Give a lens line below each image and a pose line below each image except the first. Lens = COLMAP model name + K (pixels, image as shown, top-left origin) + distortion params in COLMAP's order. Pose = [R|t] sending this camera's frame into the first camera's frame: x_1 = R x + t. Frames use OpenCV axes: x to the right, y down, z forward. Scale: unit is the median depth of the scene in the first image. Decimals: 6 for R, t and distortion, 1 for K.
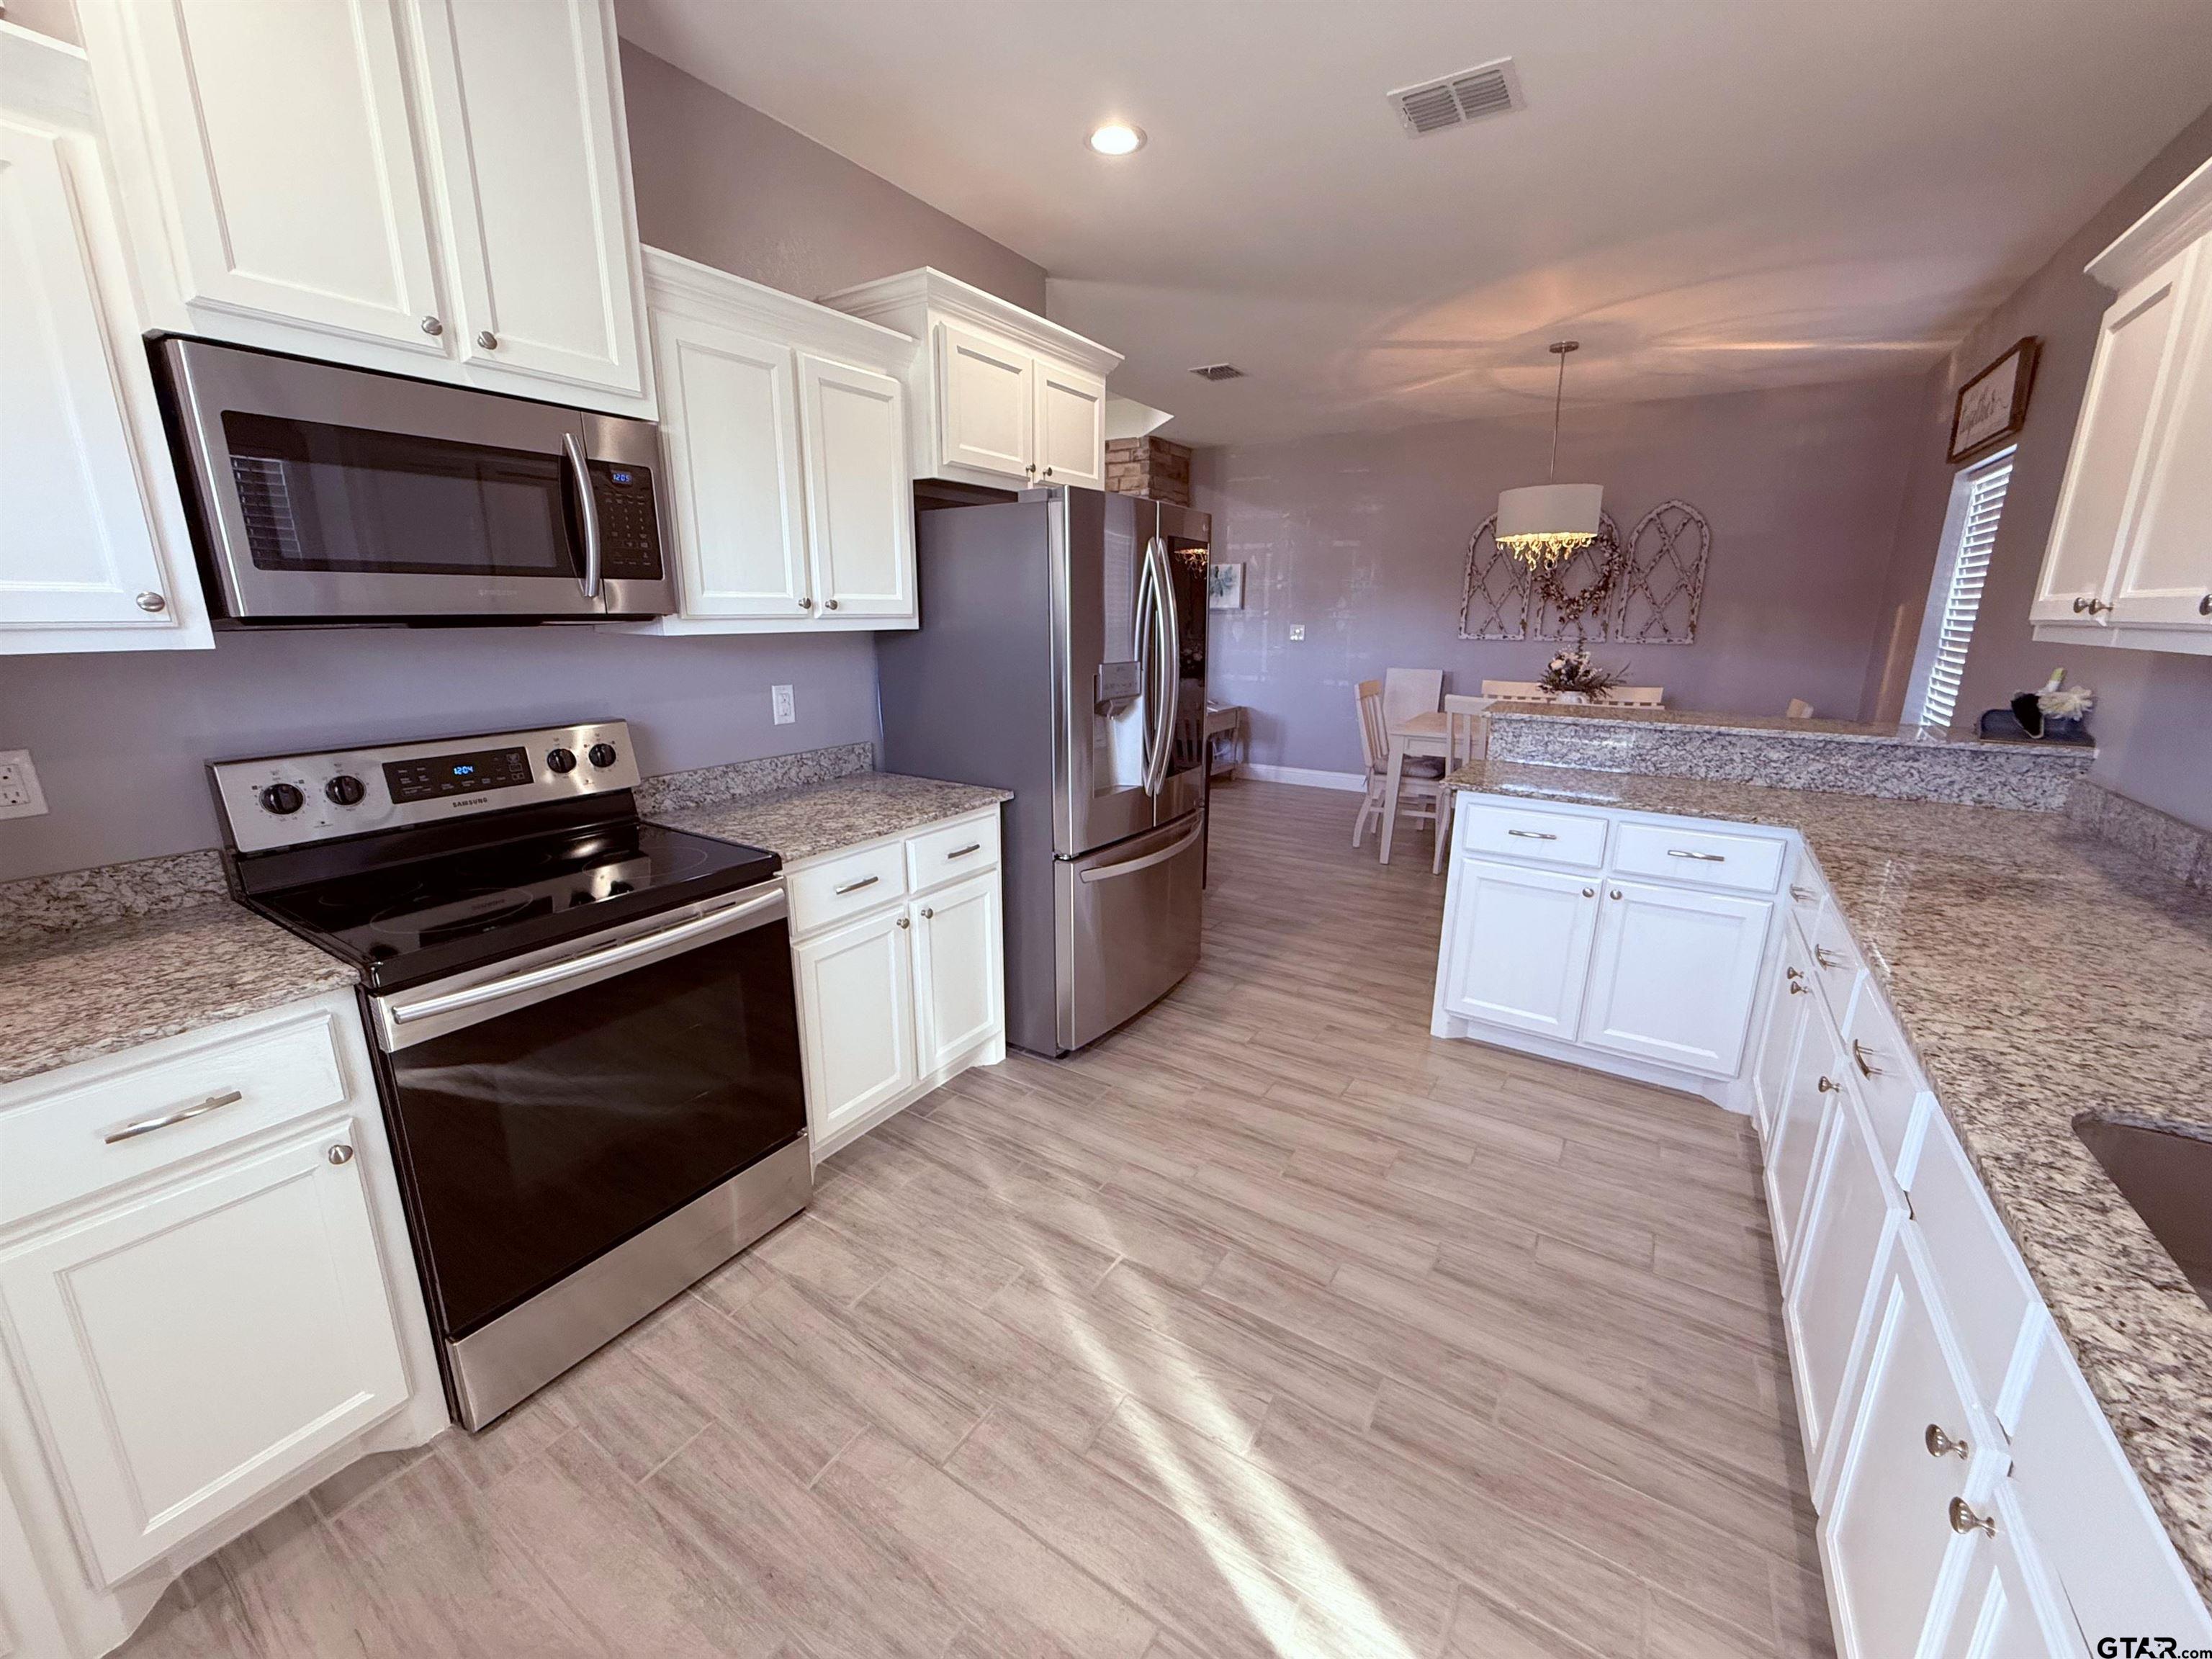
lens RADIAL K [[882.4, 0, 1096.0], [0, 882.4, 831.2], [0, 0, 1]] dist [-0.000003, 0.000471]
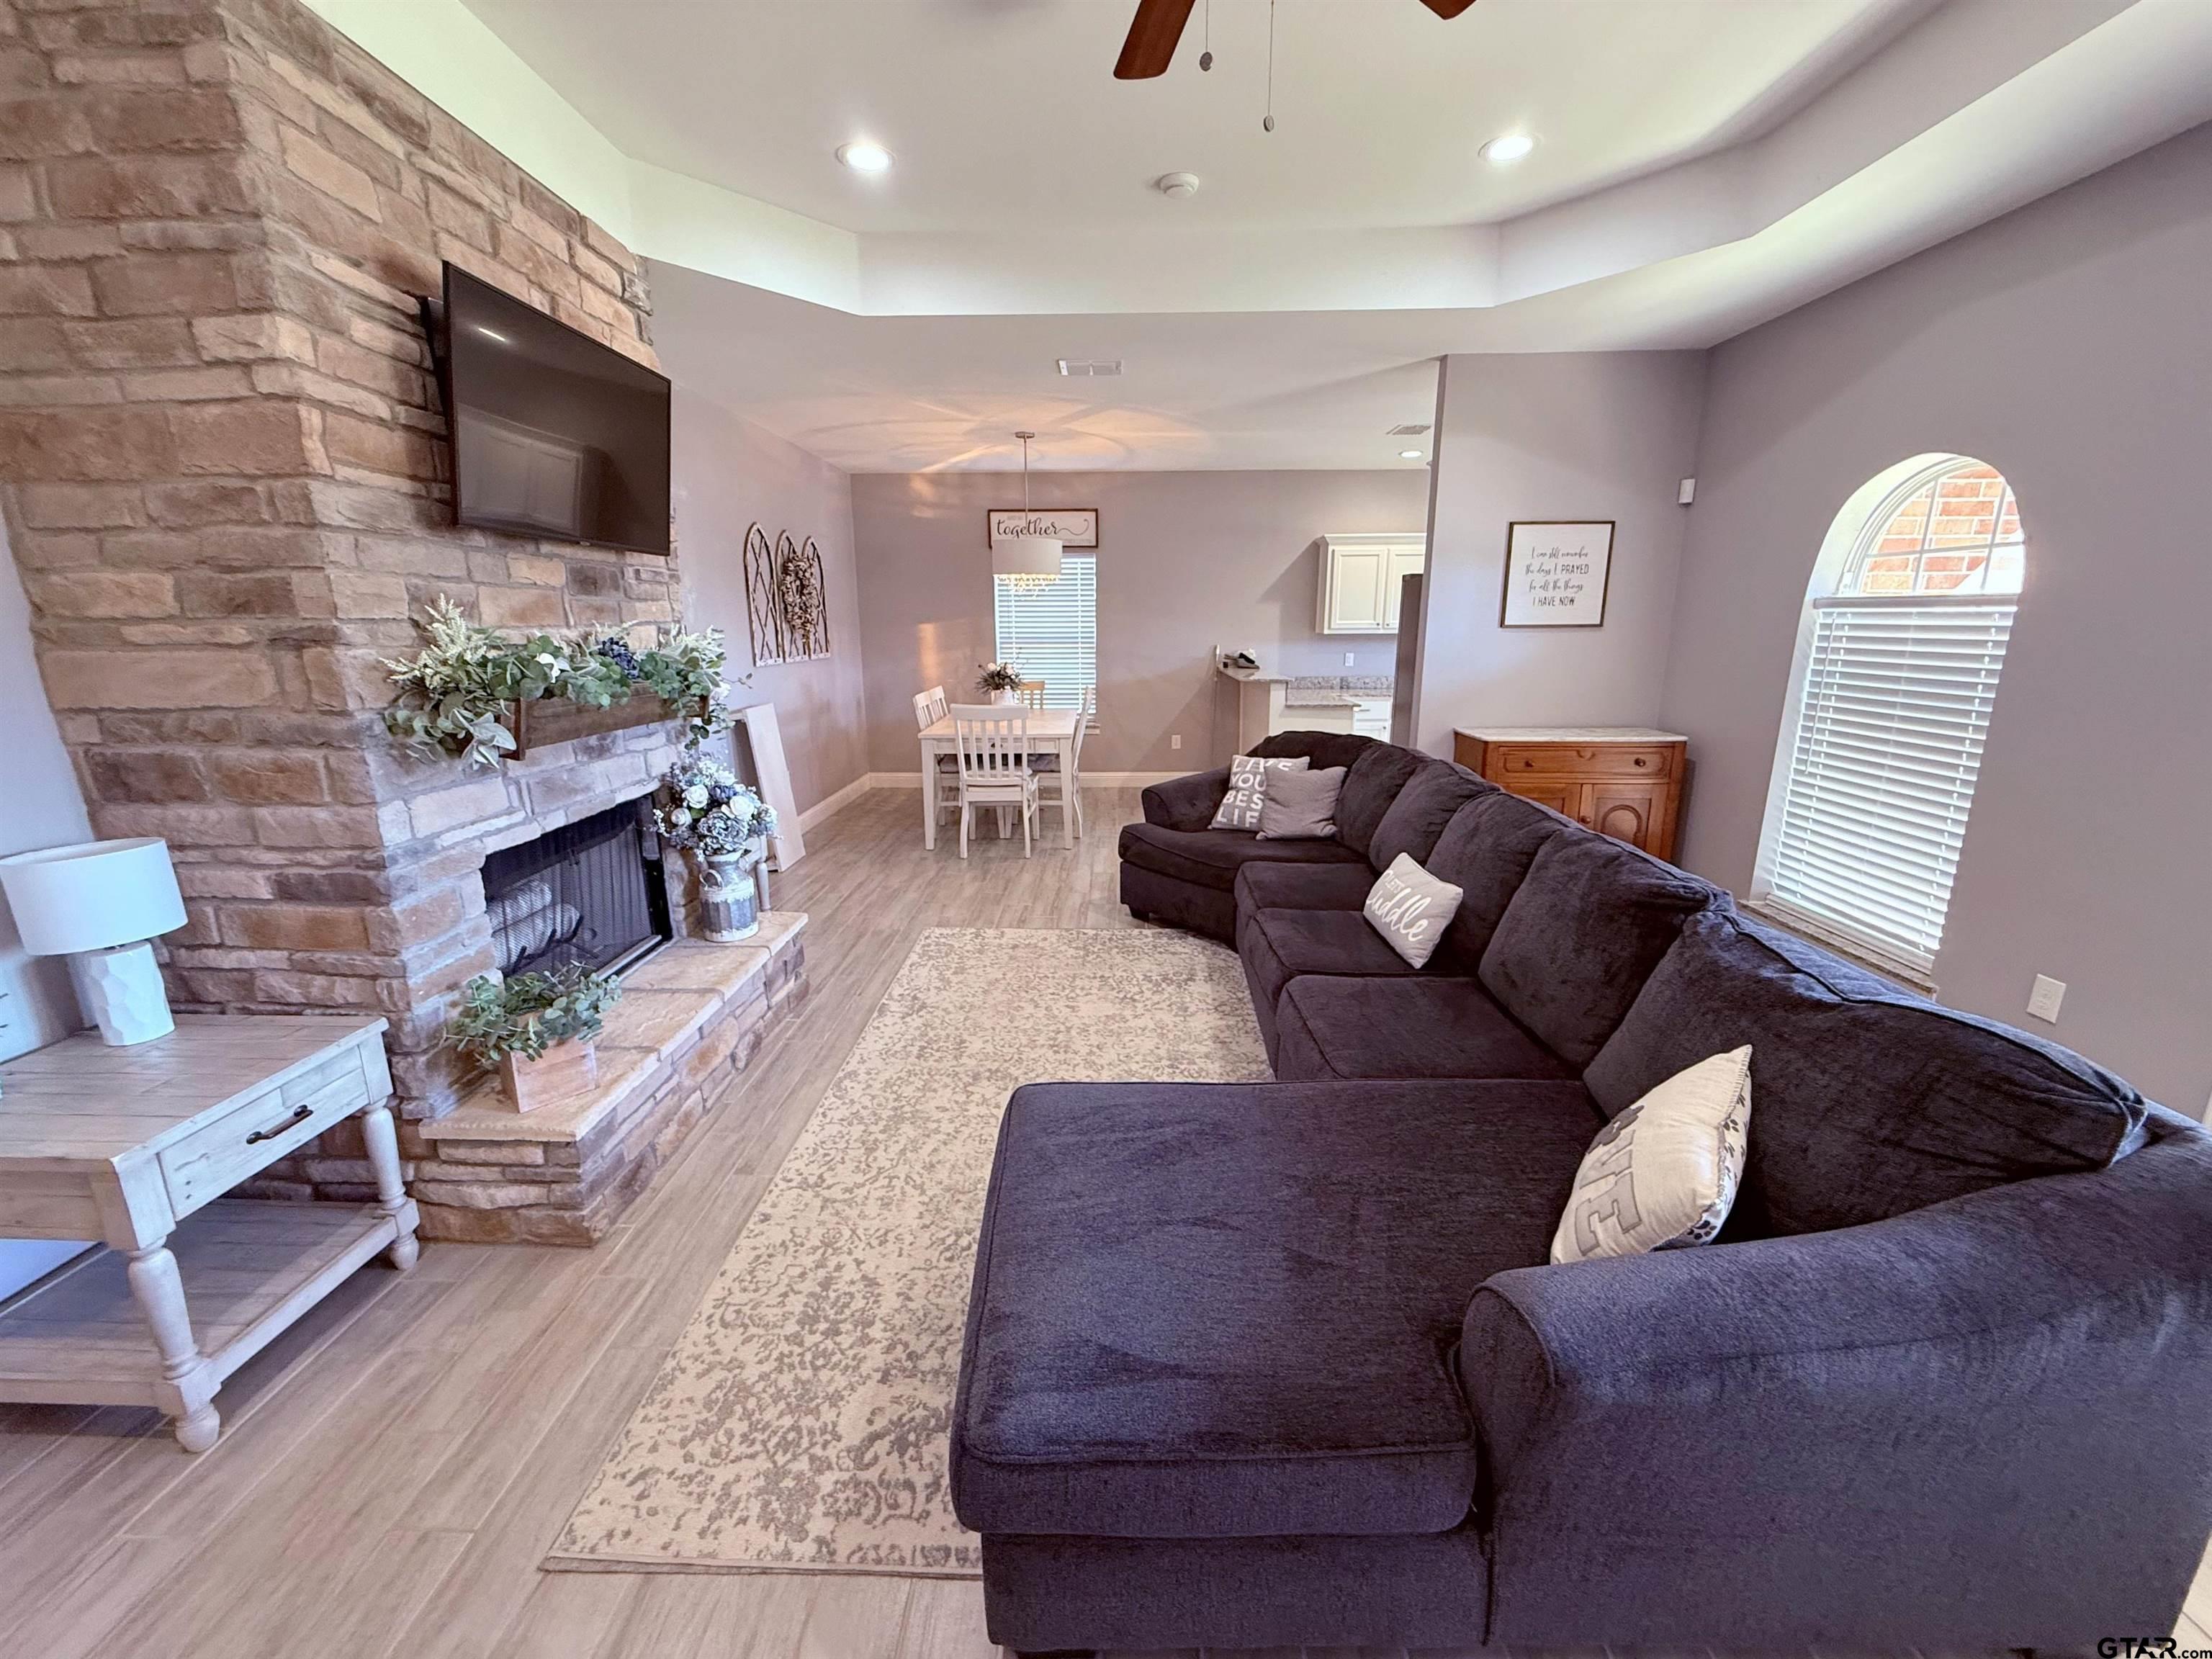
lens RADIAL K [[882.4, 0, 1102.1], [0, 882.4, 827.9], [0, 0, 1]] dist [-0.000003, 0.000471]
pose [[-0.529654, -0.199922, 0.824316, -1.065587], [0.210809, 0.910308, 0.356230, -0.649010], [-0.821600, 0.362452, -0.440003, 2.424182]]
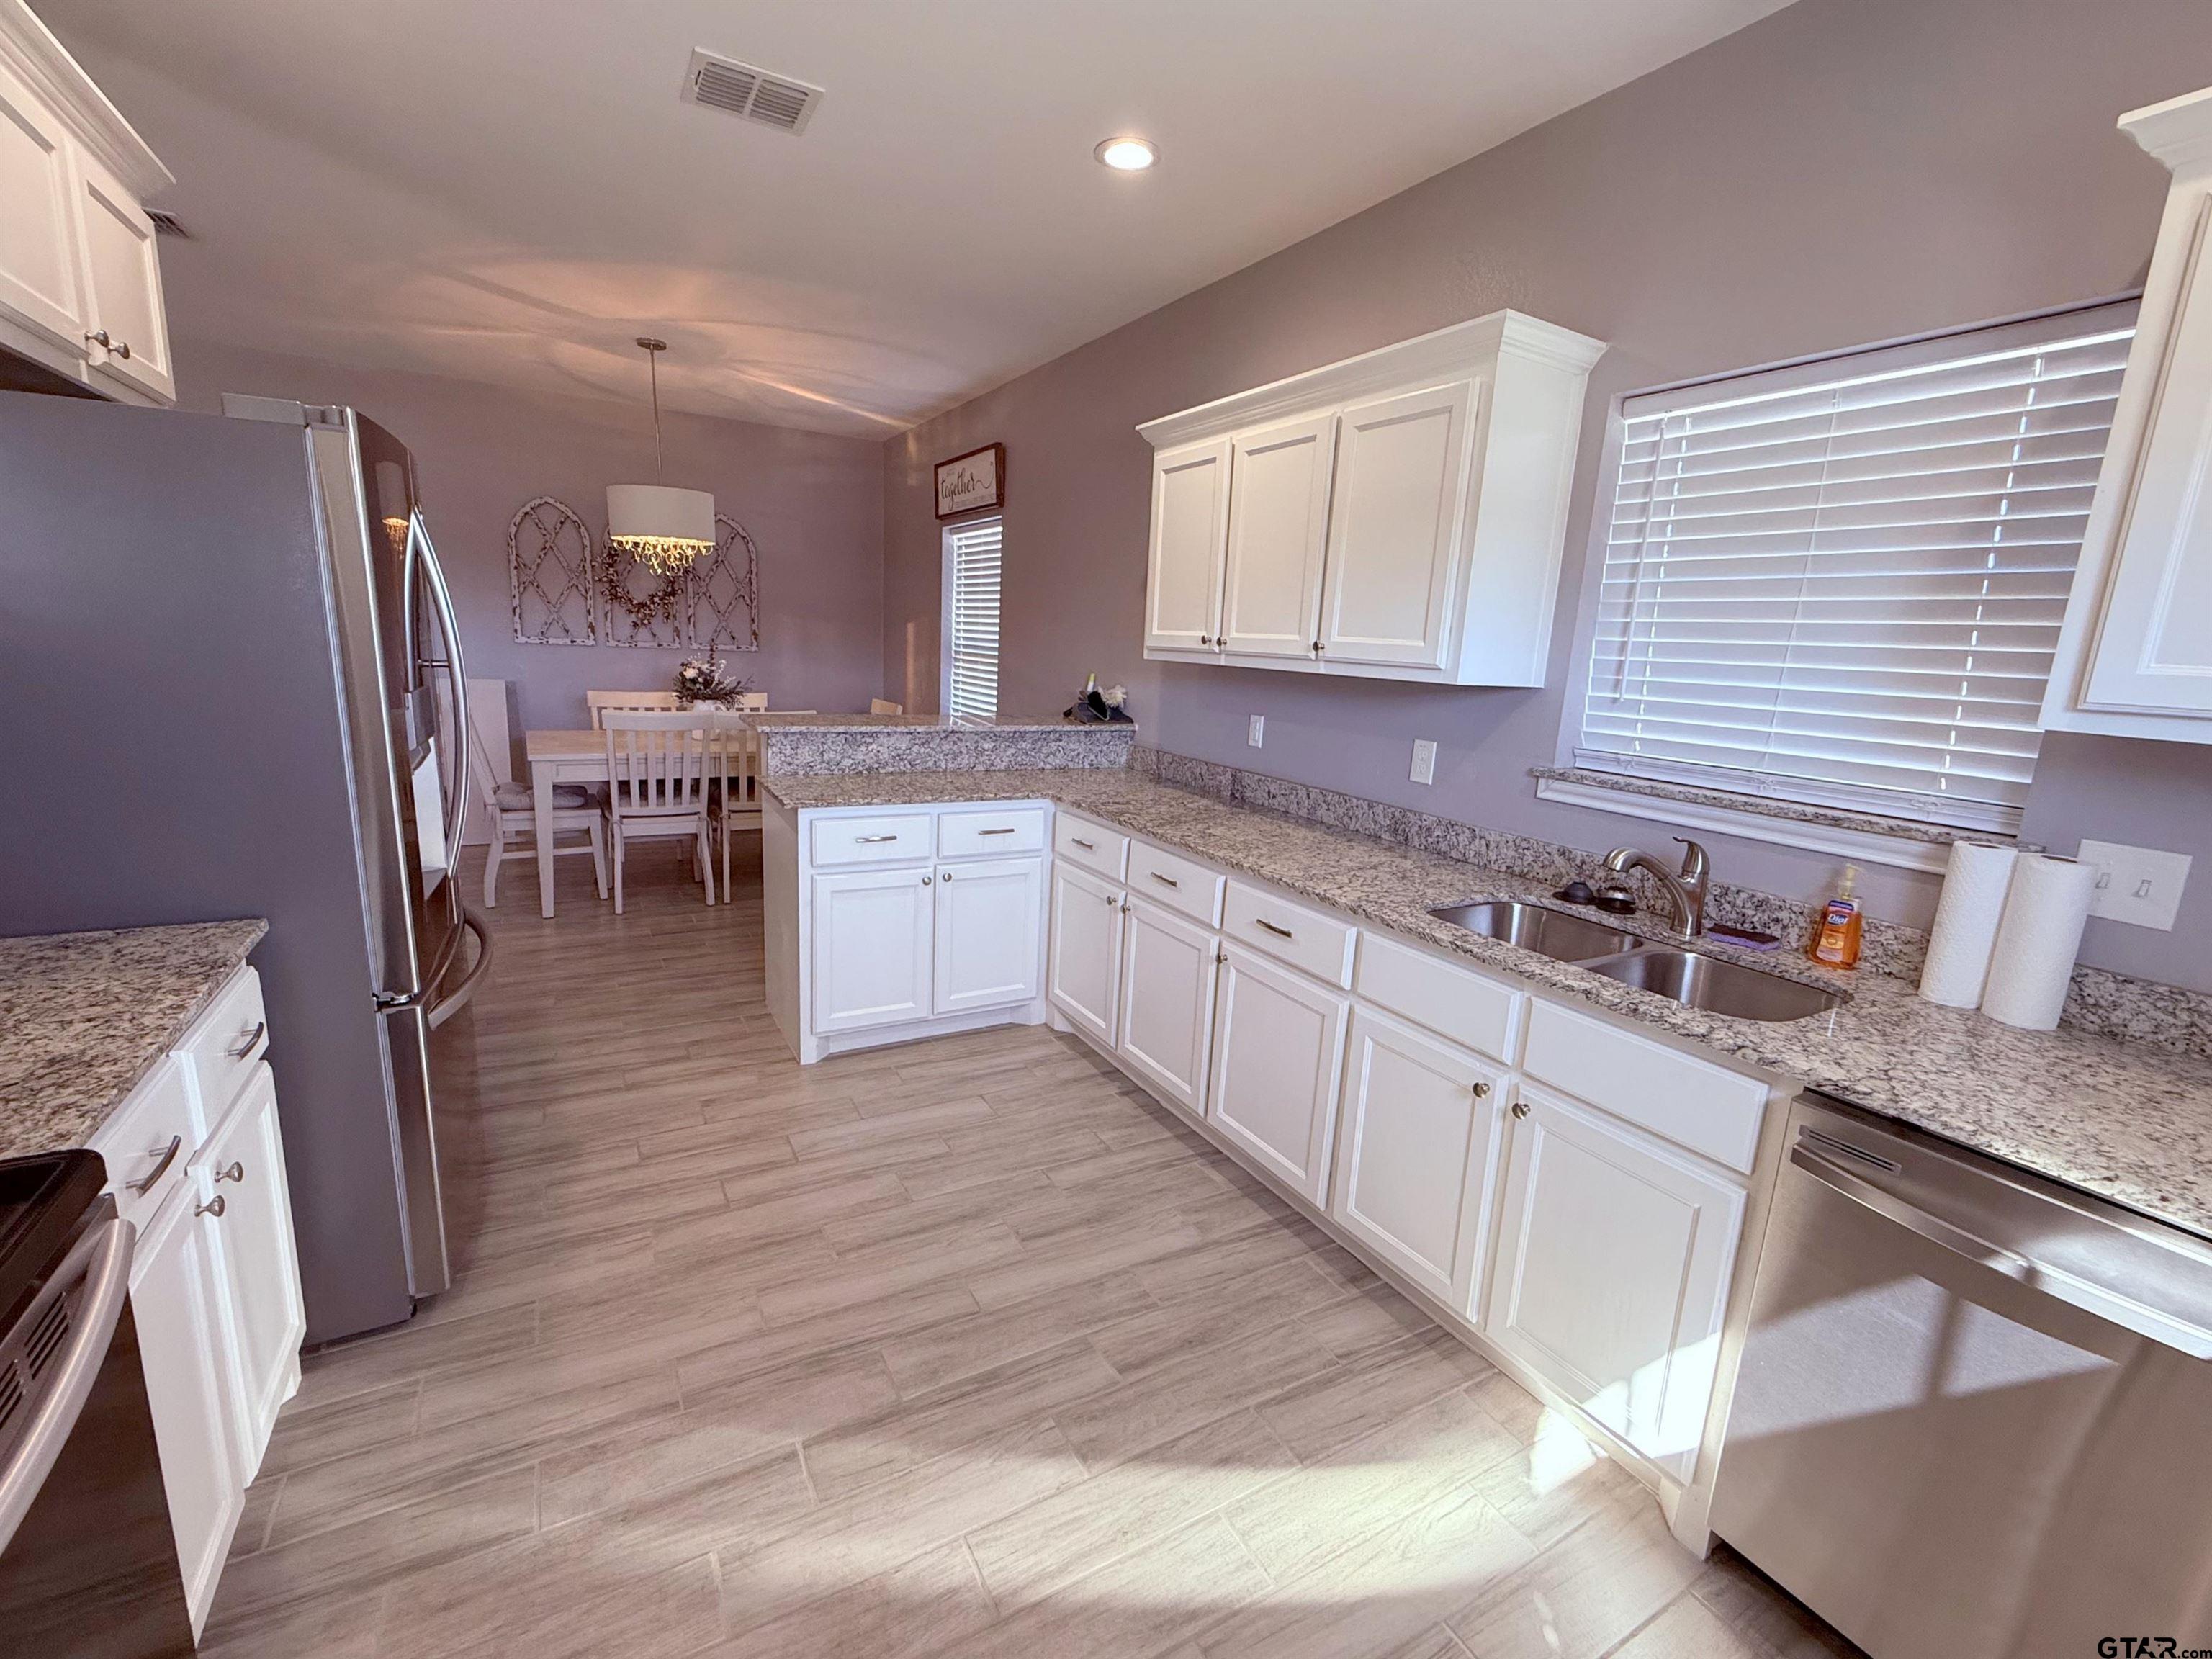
lens RADIAL K [[947.2, 0, 1108.0], [0, 947.2, 831.9], [0, 0, 1]] dist [-0.004045, 0.000673]
pose [[0.455081, -0.162855, 0.875431, -0.323417], [0.173355, 0.980526, 0.092289, -0.053530], [-0.873412, 0.109762, 0.474450, 0.195435]]
